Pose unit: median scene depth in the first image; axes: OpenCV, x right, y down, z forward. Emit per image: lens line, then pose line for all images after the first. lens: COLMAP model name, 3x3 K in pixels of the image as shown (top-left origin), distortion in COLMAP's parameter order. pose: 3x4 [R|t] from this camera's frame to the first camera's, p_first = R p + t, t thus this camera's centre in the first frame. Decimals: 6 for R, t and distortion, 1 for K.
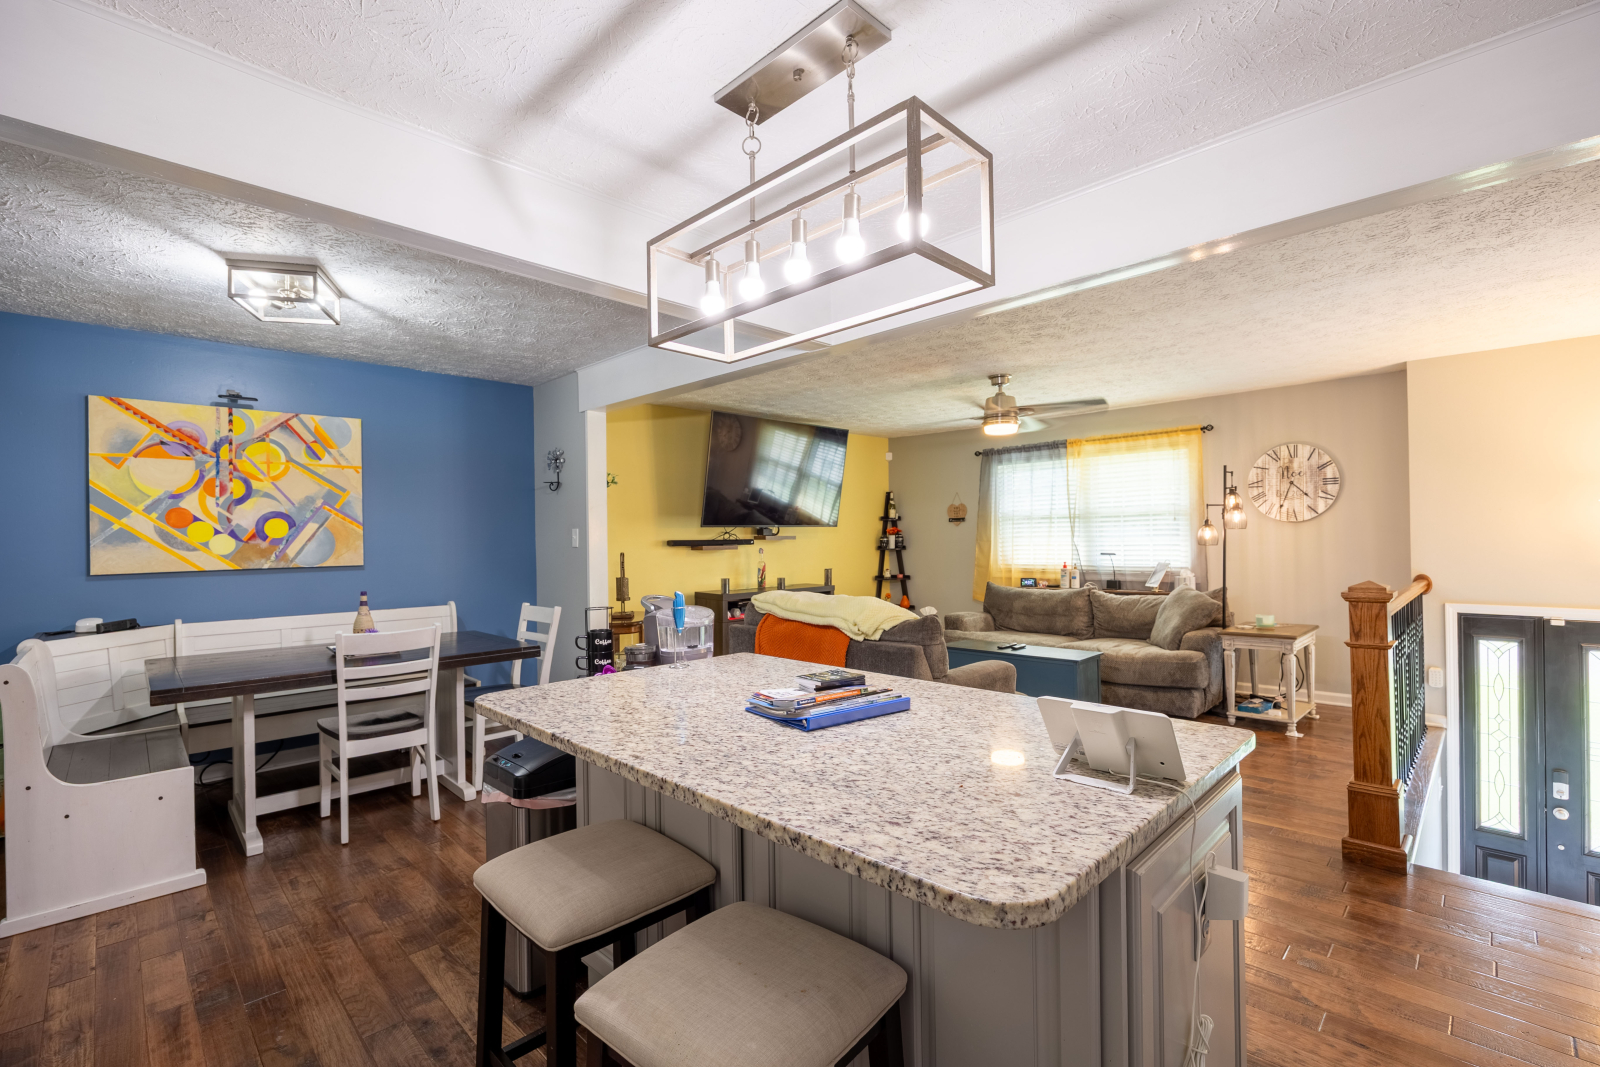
lens RADIAL K [[707.9, 0, 801.9], [0, 707.9, 532.9], [0, 0, 1]] dist [-0.012851, -0.000037]
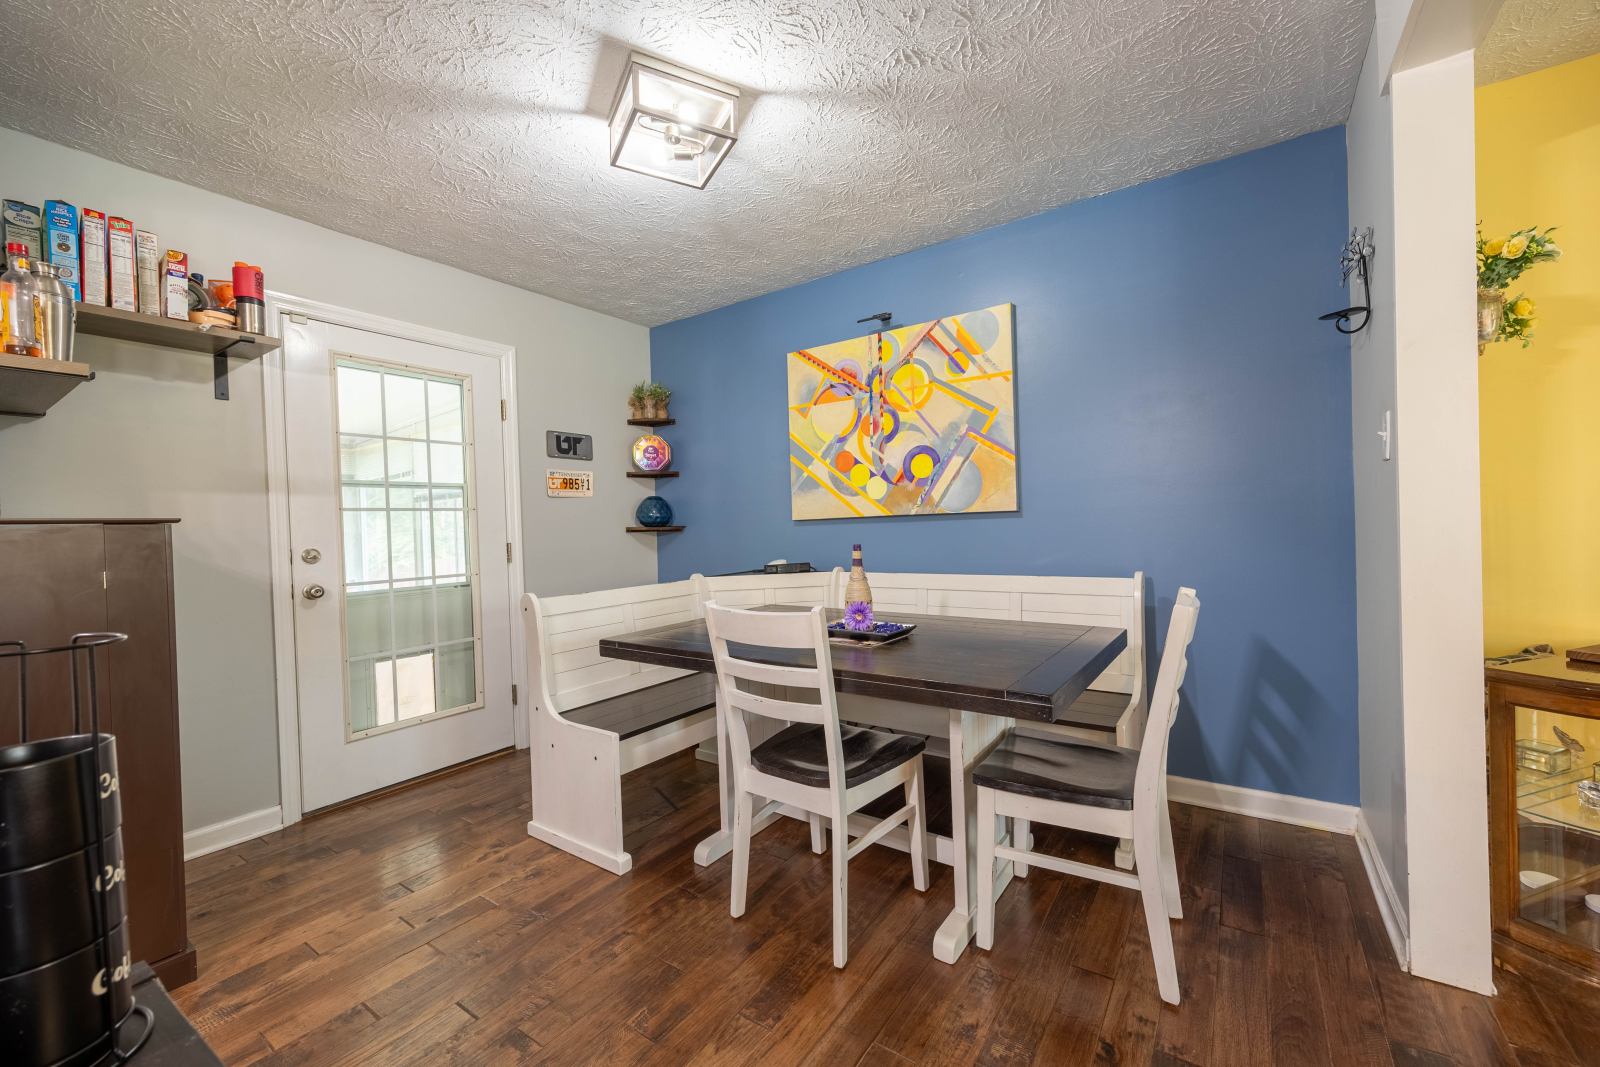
lens RADIAL K [[636.8, 0, 803.9], [0, 636.8, 535.2], [0, 0, 1]] dist [0.008473, -0.000218]
pose [[0.185516, 0.025353, -0.982314, -0.035585], [0.035995, 0.998821, 0.032576, 0.047005], [0.981982, -0.041402, 0.184385, 0.749118]]
